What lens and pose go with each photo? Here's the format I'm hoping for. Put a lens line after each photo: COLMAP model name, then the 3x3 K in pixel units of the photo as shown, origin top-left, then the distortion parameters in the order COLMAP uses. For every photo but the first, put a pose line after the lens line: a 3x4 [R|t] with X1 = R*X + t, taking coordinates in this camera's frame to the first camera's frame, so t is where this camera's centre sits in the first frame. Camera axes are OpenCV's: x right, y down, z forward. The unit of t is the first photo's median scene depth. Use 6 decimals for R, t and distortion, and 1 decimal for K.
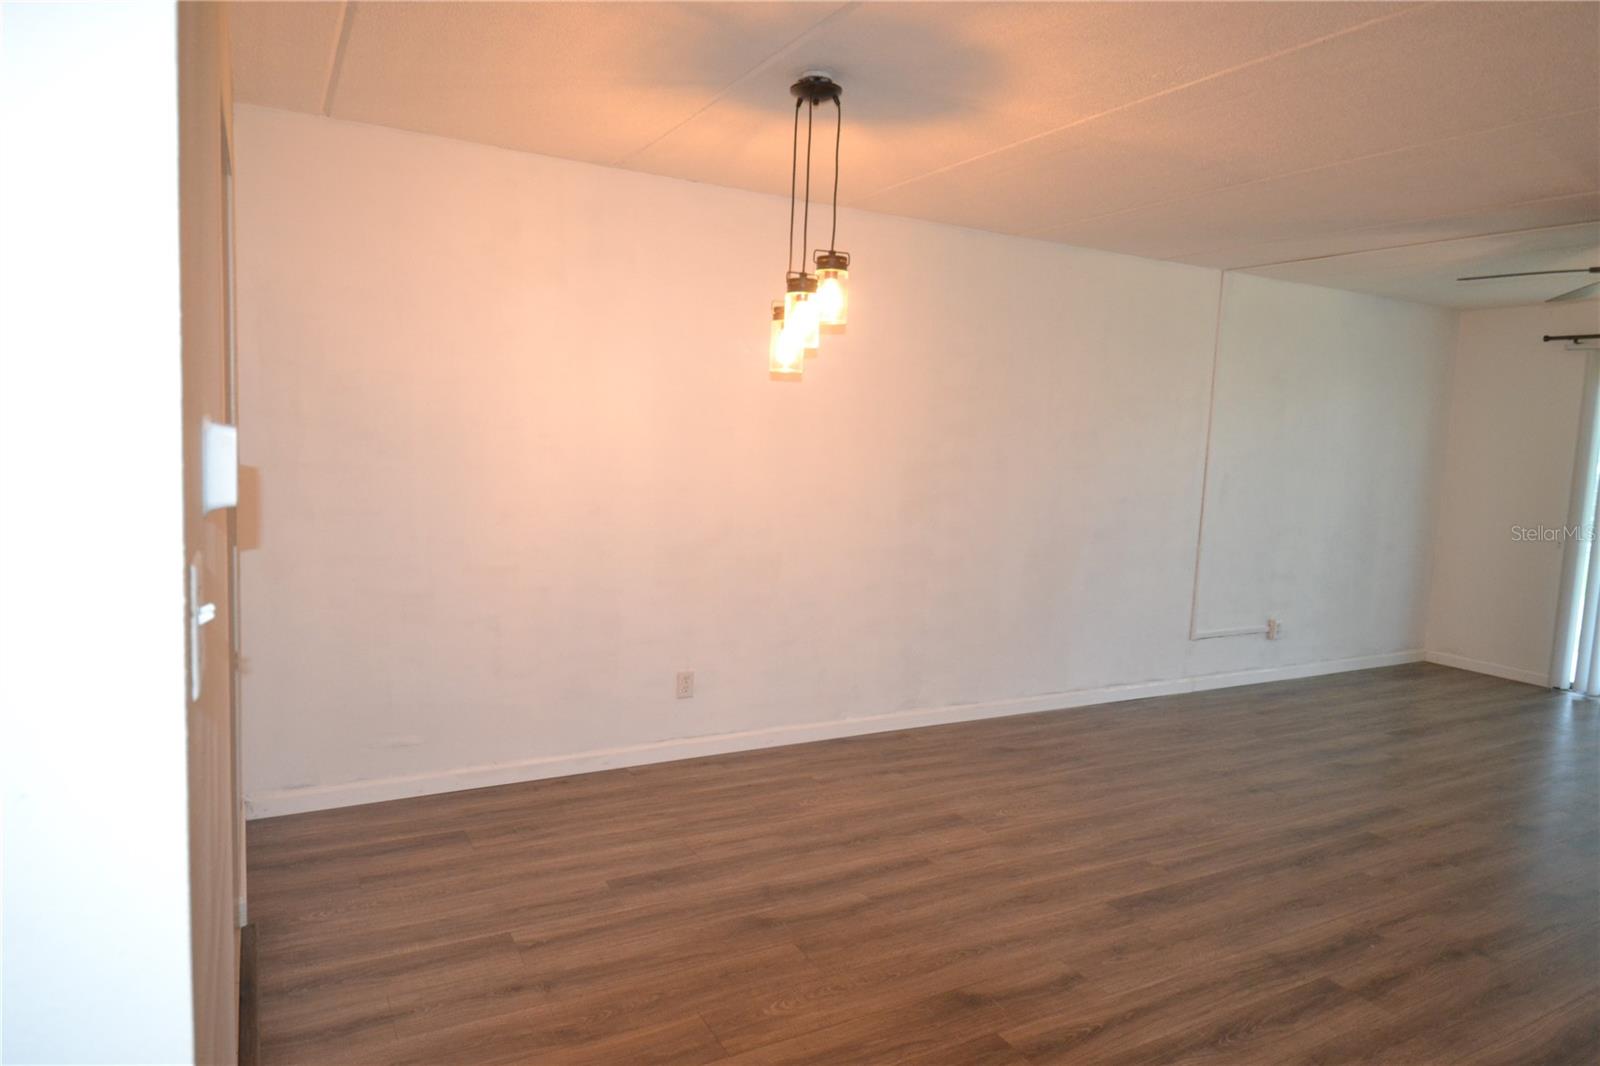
lens RADIAL K [[977.1, 0, 791.0], [0, 977.1, 524.1], [0, 0, 1]] dist [0.035288, -0.045172]
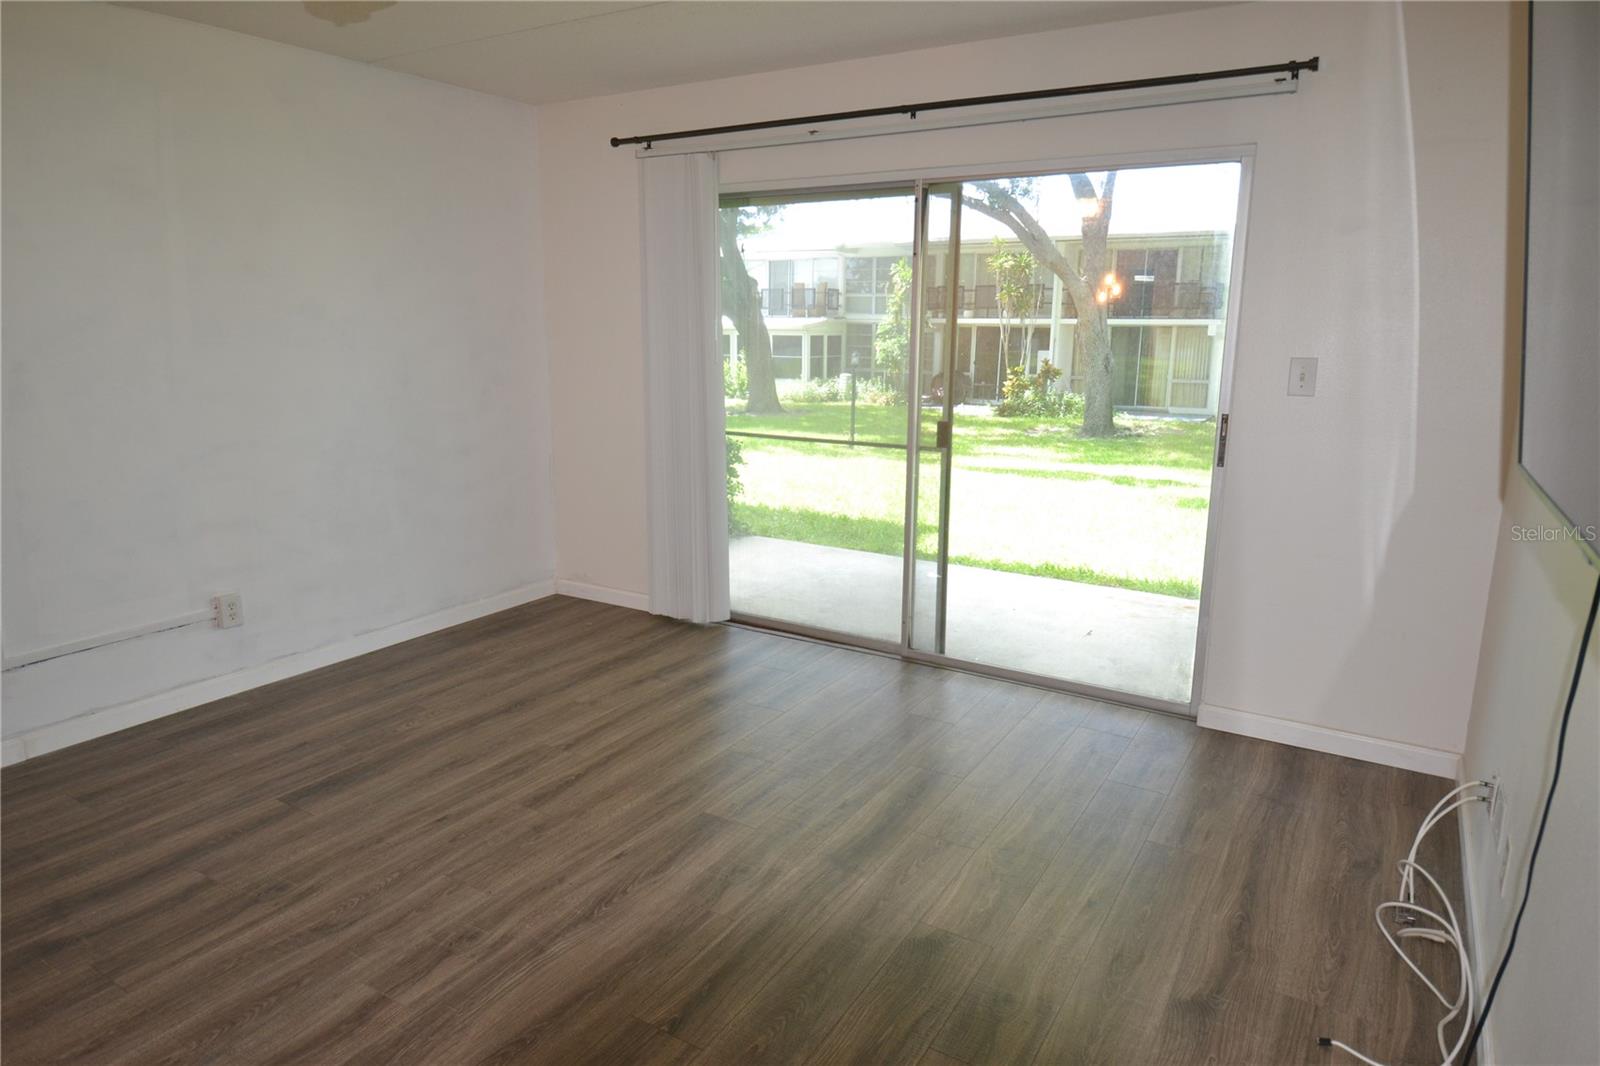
lens RADIAL K [[977.1, 0, 789.2], [0, 977.1, 527.3], [0, 0, 1]] dist [0.035288, -0.045172]
pose [[0.868230, -0.137150, 0.476831, 0.828085], [0.078127, 0.986838, 0.141586, -0.006664], [-0.489973, -0.085675, 0.867517, 0.488966]]
